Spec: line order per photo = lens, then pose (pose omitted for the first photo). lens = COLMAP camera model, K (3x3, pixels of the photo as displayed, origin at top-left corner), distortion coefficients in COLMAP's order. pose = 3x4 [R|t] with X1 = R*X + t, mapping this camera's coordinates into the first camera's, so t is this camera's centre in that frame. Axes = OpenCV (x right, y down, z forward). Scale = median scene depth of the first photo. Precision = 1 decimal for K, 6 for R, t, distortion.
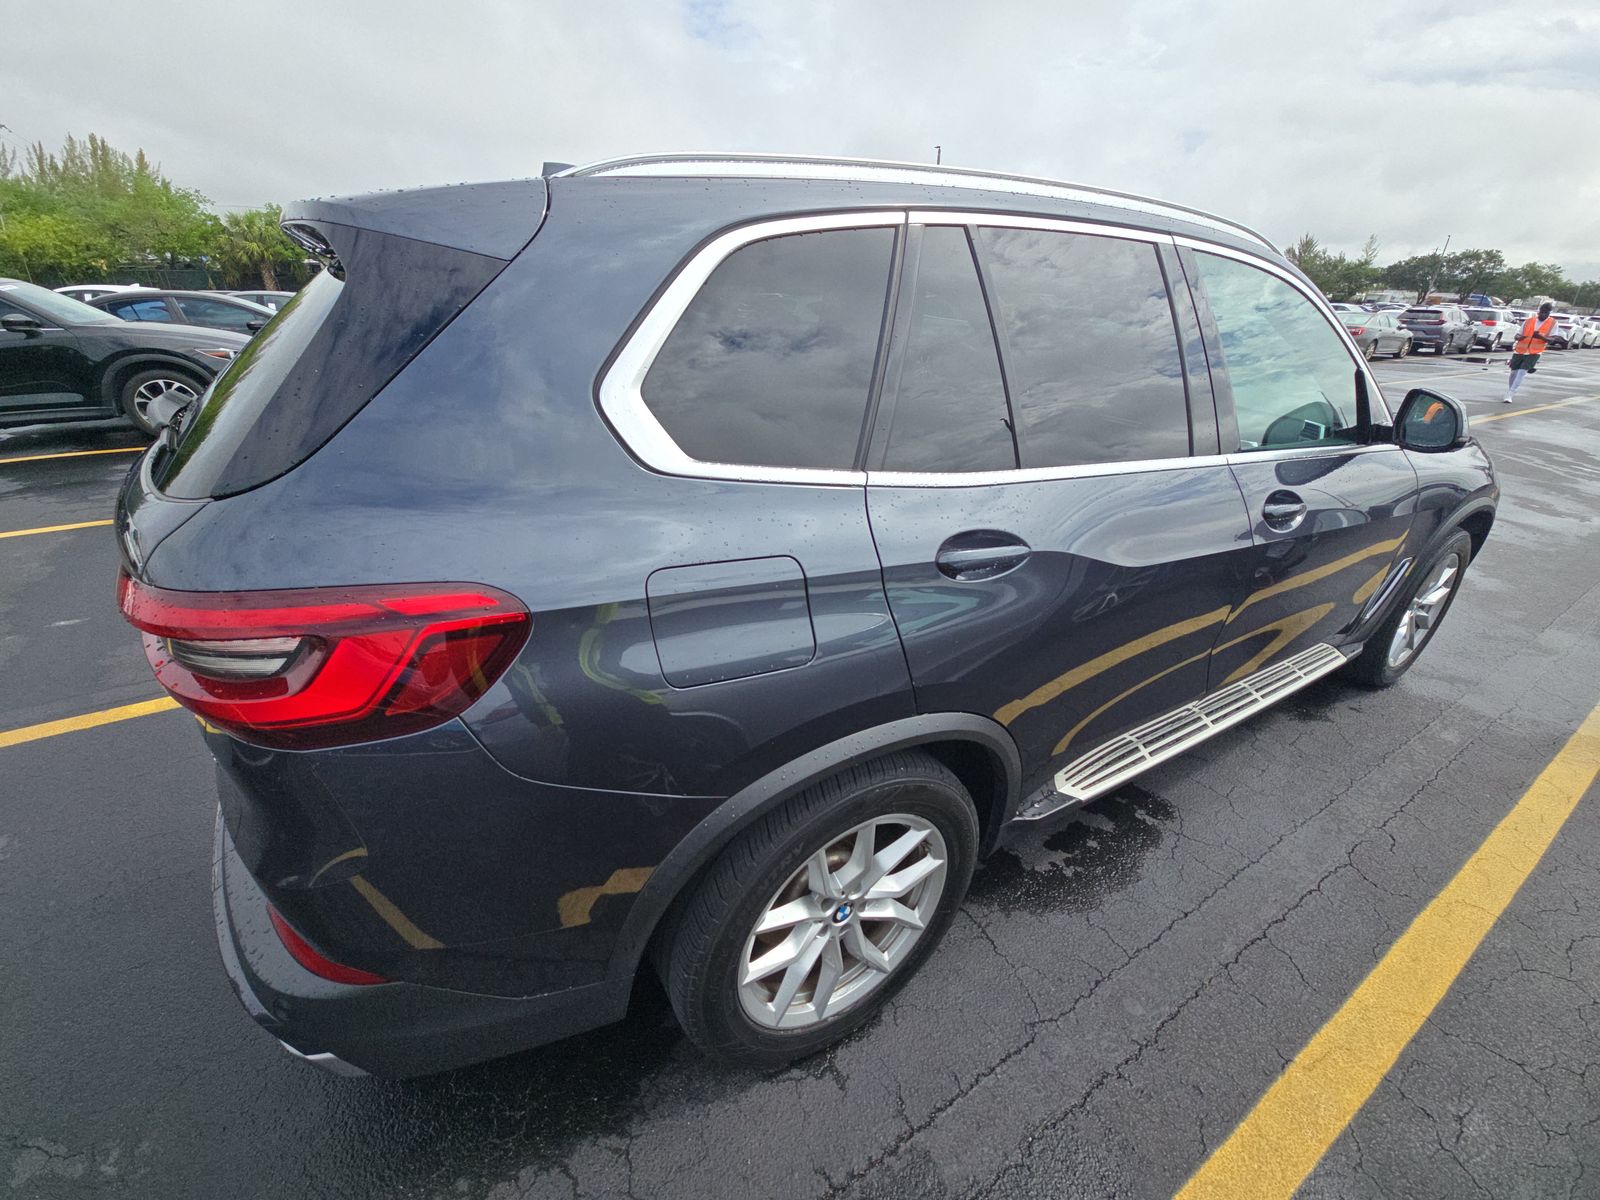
lens RADIAL K [[662.9, 0, 800.0], [0, 662.9, 600.0], [0, 0, 1]] dist [0.052486, -0.032224]
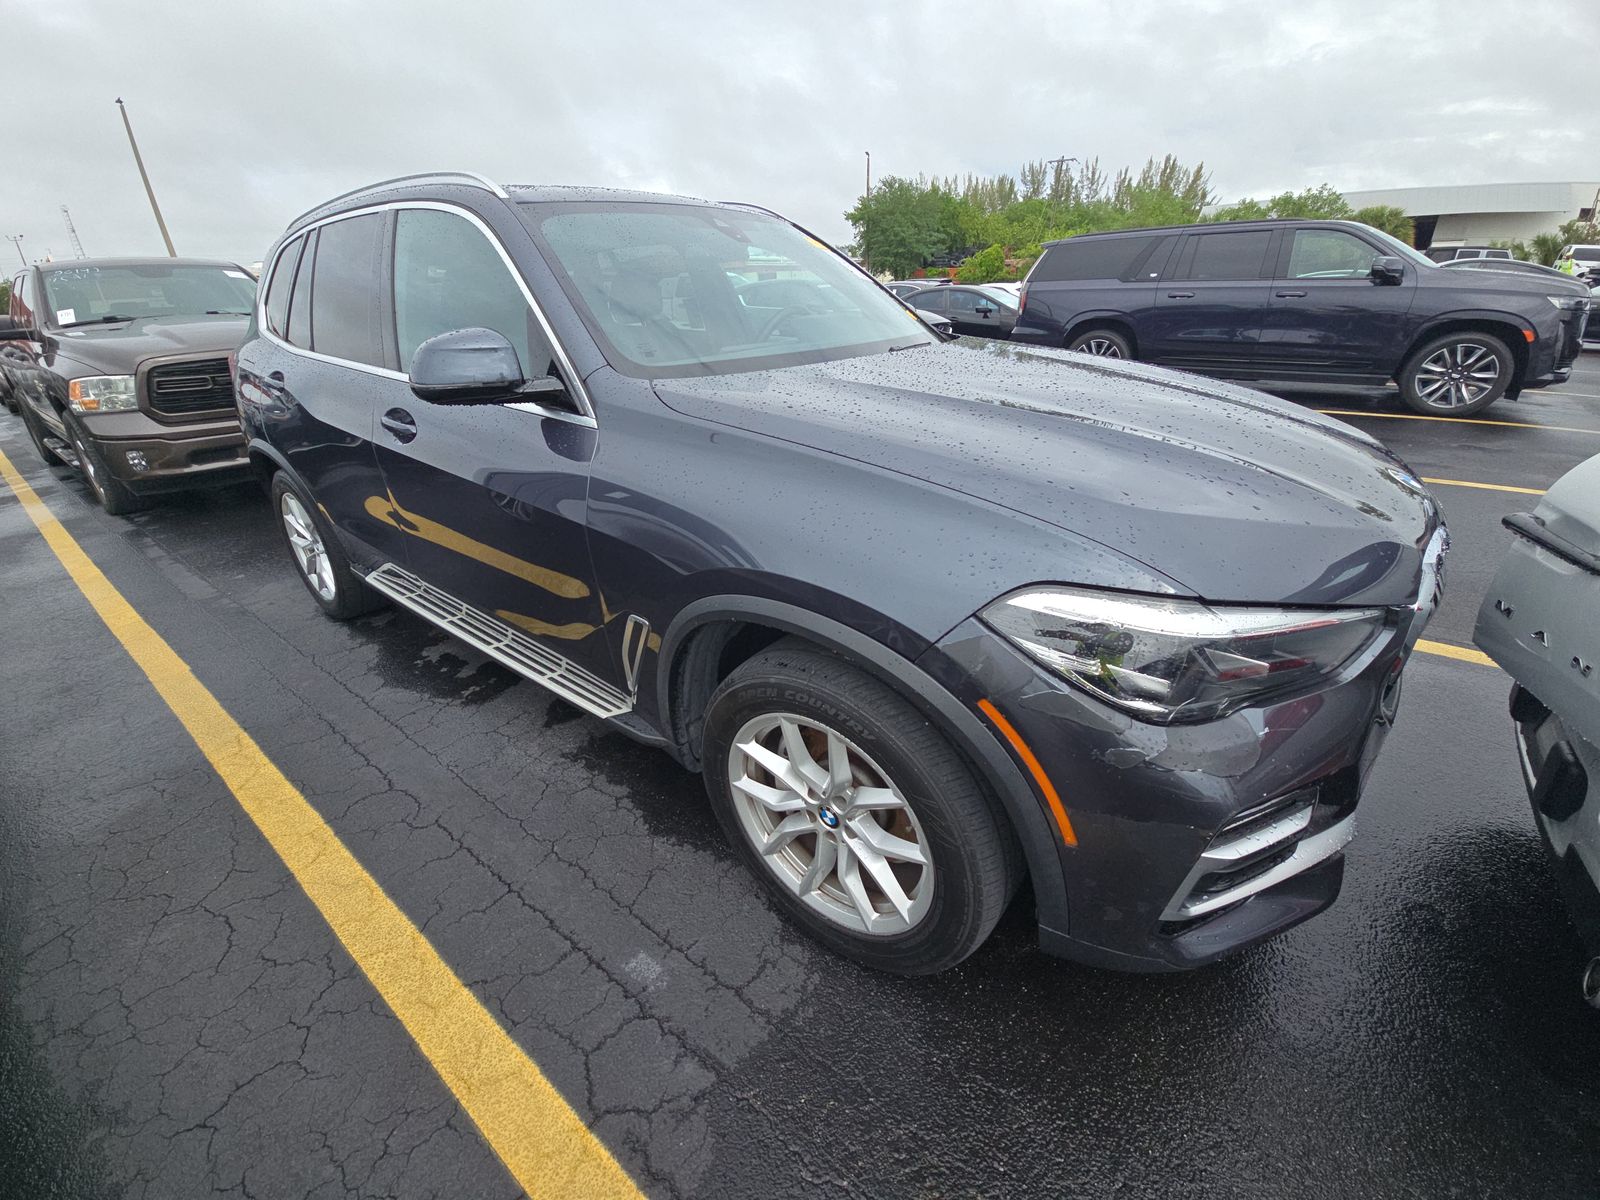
lens RADIAL K [[656.3, 0, 800.0], [0, 656.3, 600.0], [0, 0, 1]] dist [0.011594, -0.004348]
pose [[0.331578, 0.381945, -0.862655, 1.835451], [-0.366742, 0.894651, 0.255147, -0.377222], [0.869227, 0.231771, 0.436722, 1.055365]]
